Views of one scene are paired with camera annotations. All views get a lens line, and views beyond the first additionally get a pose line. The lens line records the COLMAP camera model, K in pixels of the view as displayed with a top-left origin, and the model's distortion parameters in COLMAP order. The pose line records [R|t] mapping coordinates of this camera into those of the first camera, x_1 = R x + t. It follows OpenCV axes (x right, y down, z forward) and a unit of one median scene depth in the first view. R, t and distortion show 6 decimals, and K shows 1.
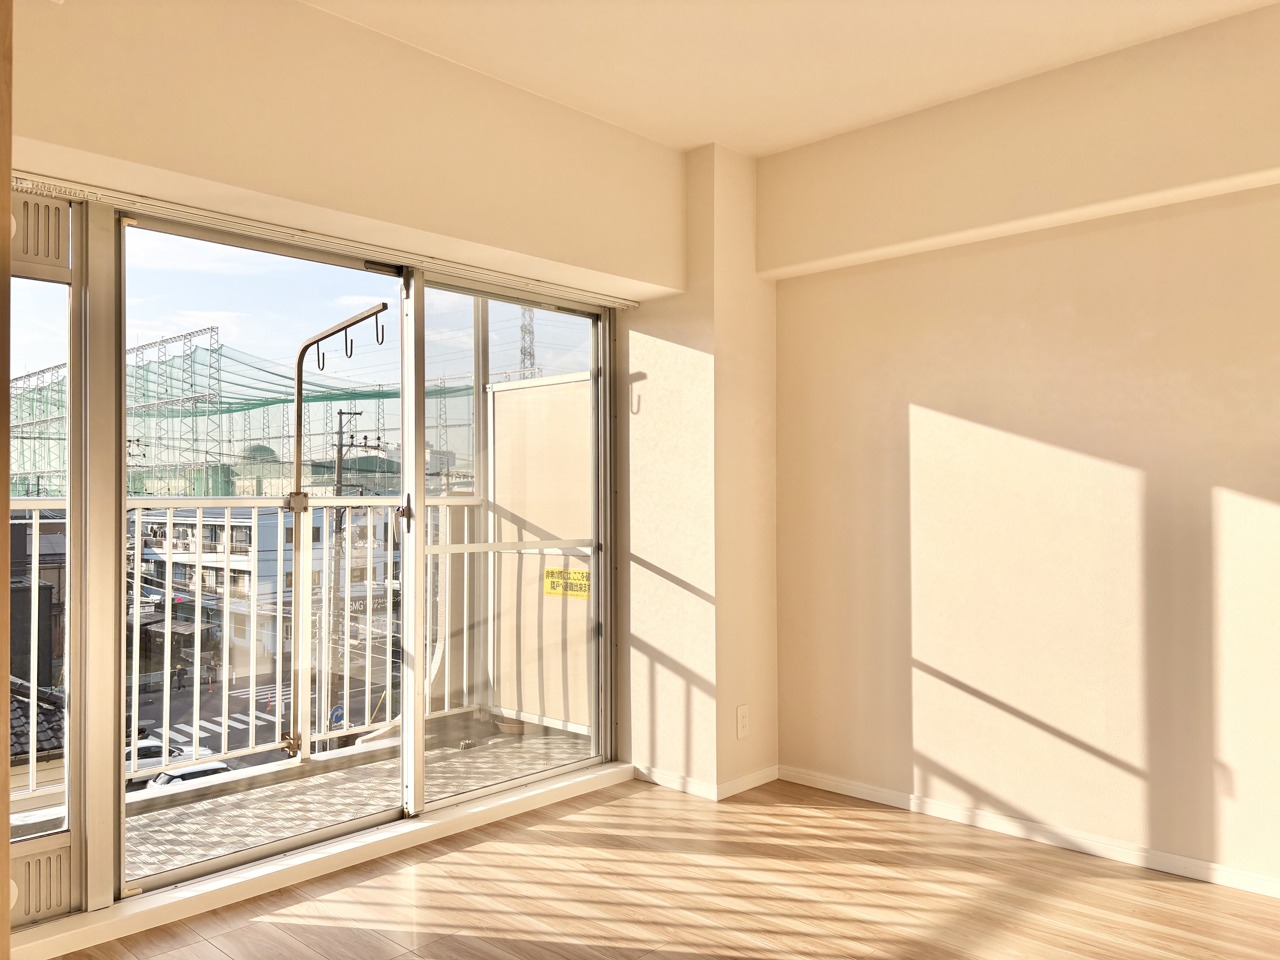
lens RADIAL K [[972.5, 0, 629.4], [0, 972.5, 471.1], [0, 0, 1]] dist [0.038991, -0.035123]
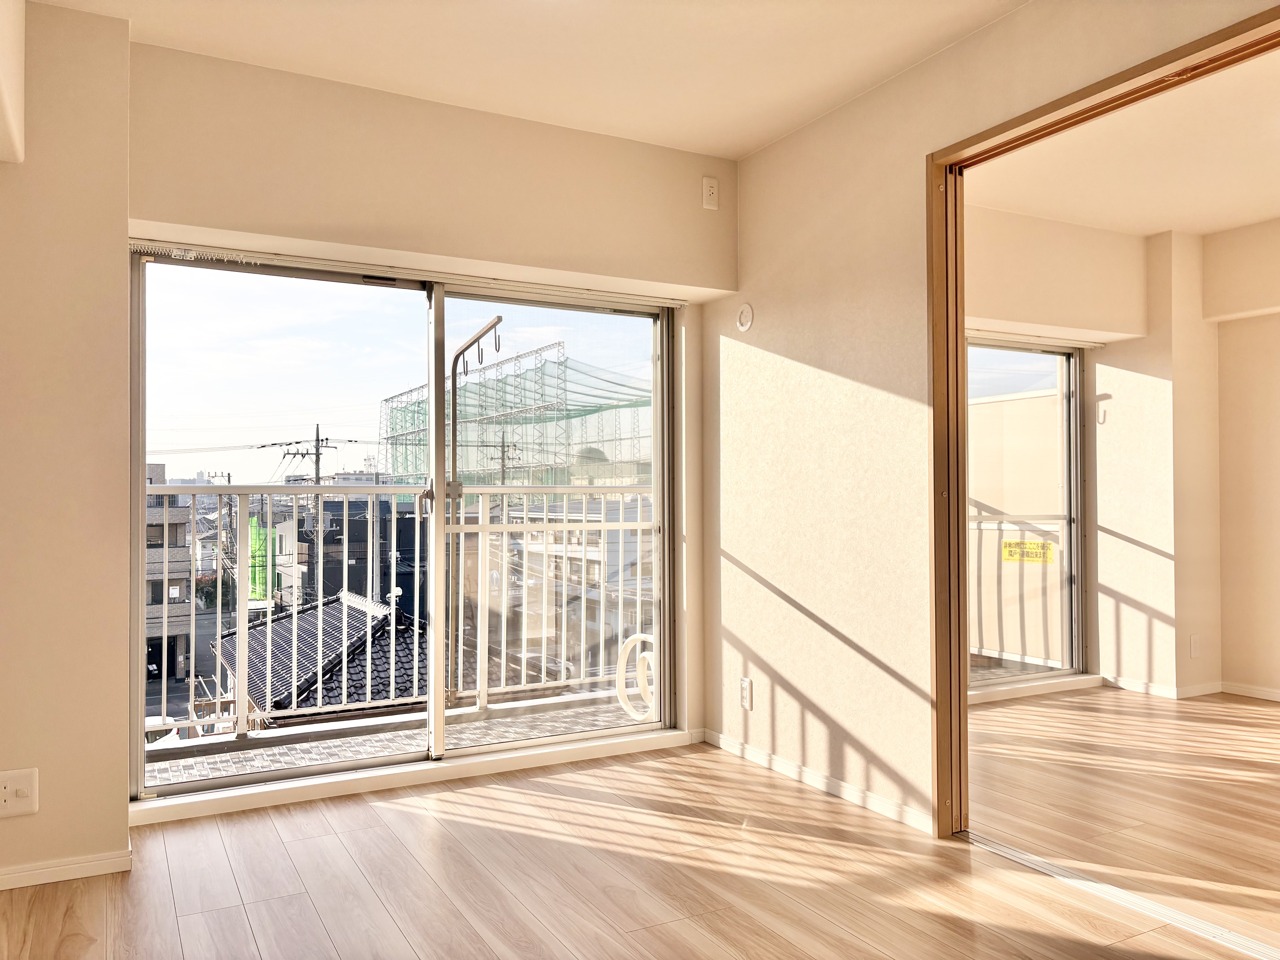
lens RADIAL K [[972.5, 0, 637.4], [0, 972.5, 482.1], [0, 0, 1]] dist [0.038991, -0.035123]
pose [[0.952784, -0.005676, -0.303596, -0.168523], [0.009440, 0.999896, 0.010933, 0.001754], [0.303503, -0.013282, 0.952738, -0.445678]]
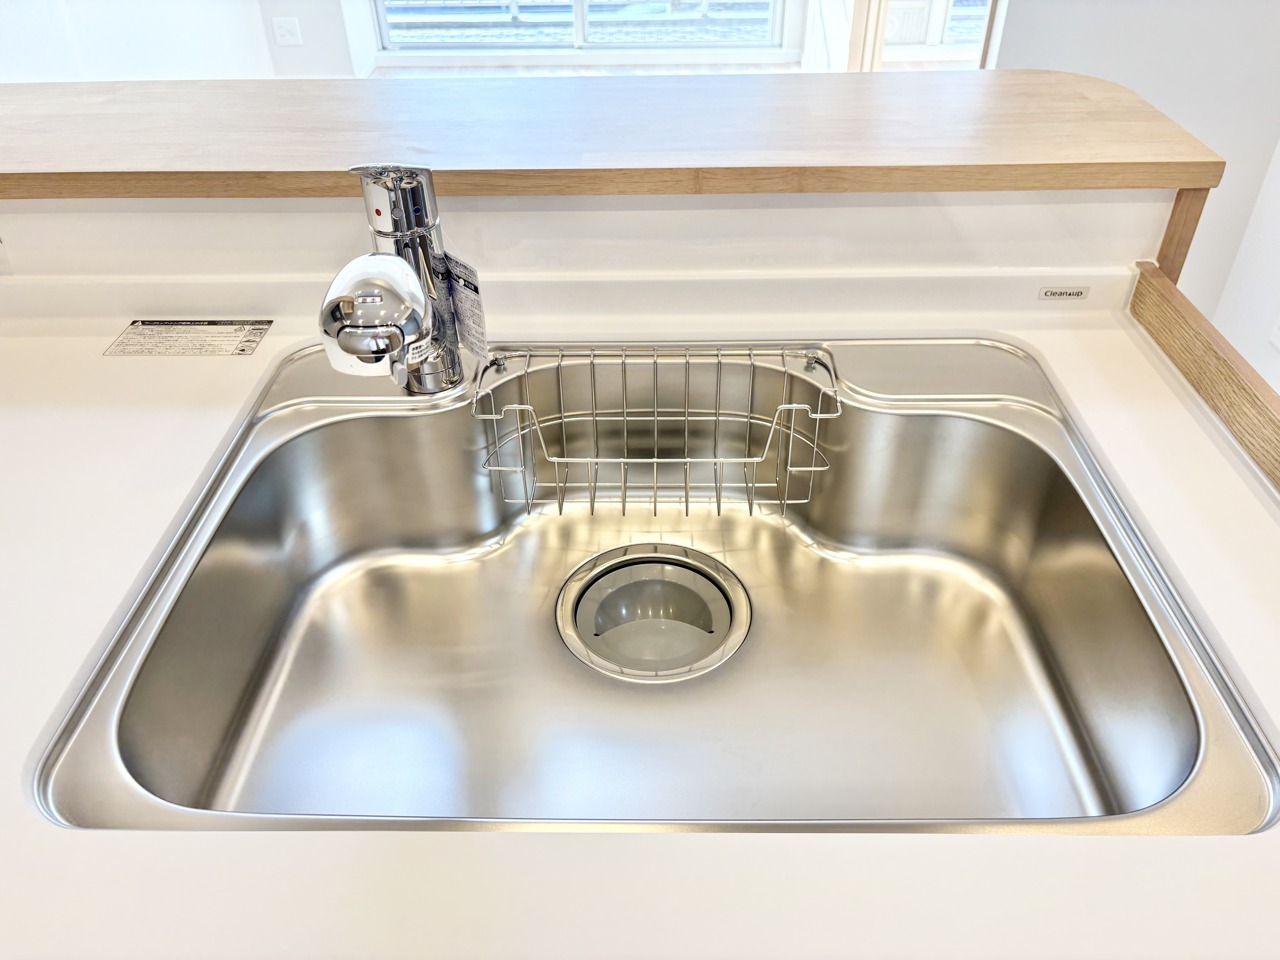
lens RADIAL K [[972.5, 0, 638.5], [0, 972.5, 481.1], [0, 0, 1]] dist [0.038991, -0.035123]
pose [[0.683890, 0.435744, -0.585167, 0.332299], [0.032068, 0.783327, 0.620782, -0.063454], [0.728880, -0.443312, 0.521736, -0.476075]]
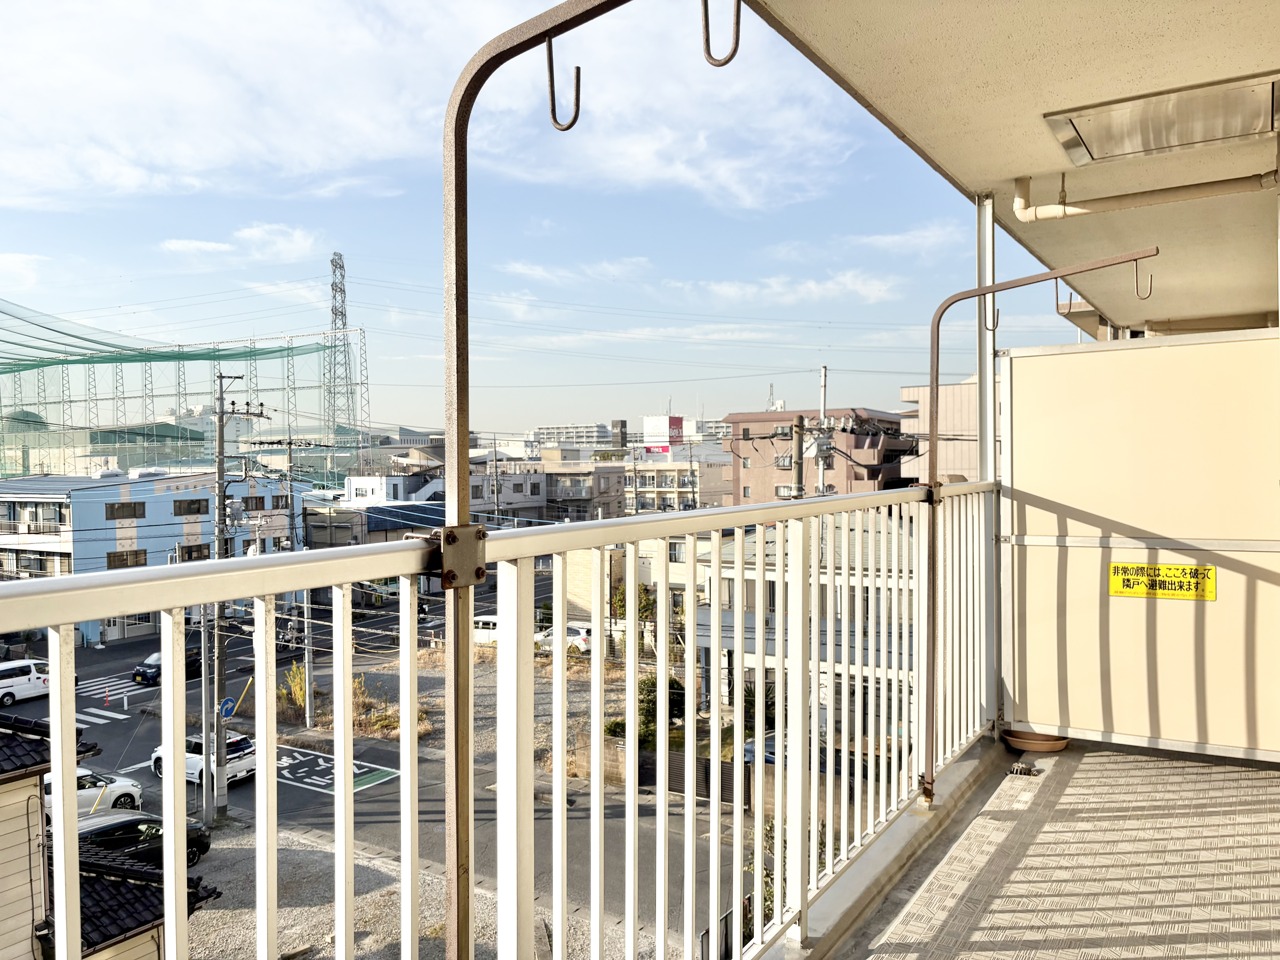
lens RADIAL K [[972.5, 0, 628.0], [0, 972.5, 481.3], [0, 0, 1]] dist [0.038991, -0.035123]
pose [[0.979843, -0.016957, 0.199047, -0.734666], [0.007698, 0.998856, 0.047198, -0.019543], [-0.199619, -0.044714, 0.978853, 0.252519]]
